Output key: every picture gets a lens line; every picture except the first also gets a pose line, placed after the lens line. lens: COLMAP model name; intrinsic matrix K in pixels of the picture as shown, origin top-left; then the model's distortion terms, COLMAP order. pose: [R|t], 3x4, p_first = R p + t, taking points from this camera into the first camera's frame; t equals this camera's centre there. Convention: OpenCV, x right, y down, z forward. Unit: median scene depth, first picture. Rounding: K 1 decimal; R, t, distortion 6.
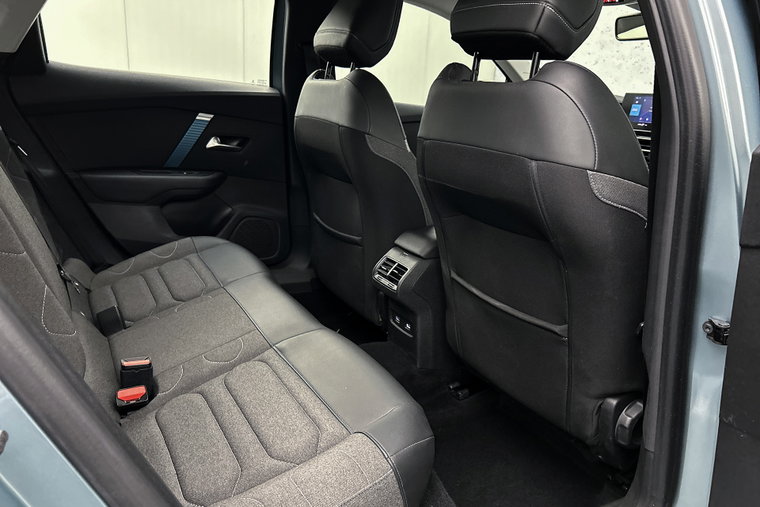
lens RADIAL K [[578.3, 0, 380.0], [0, 578.3, 253.5], [0, 0, 1]] dist [0.027330, -0.004977]
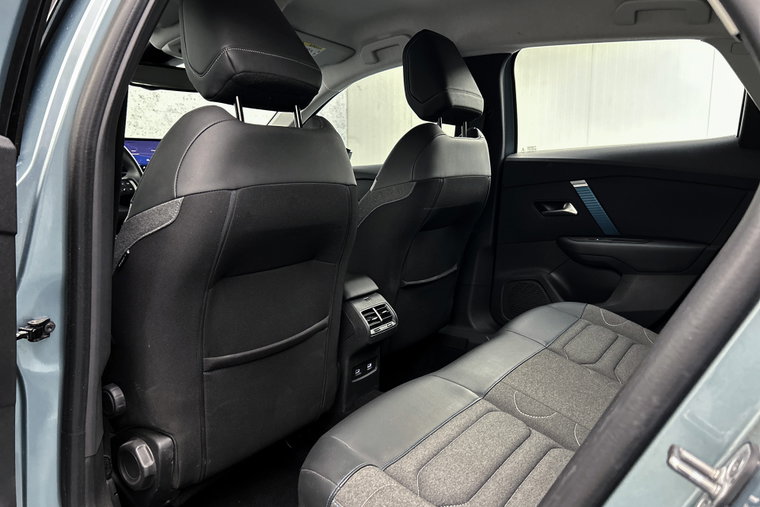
lens RADIAL K [[578.3, 0, 380.0], [0, 578.3, 253.5], [0, 0, 1]] dist [0.027330, -0.004977]
pose [[-0.427224, -0.233139, 0.873571, -0.879091], [0.194257, 0.919952, 0.340519, -0.434131], [-0.883031, 0.315175, -0.347737, 1.353449]]
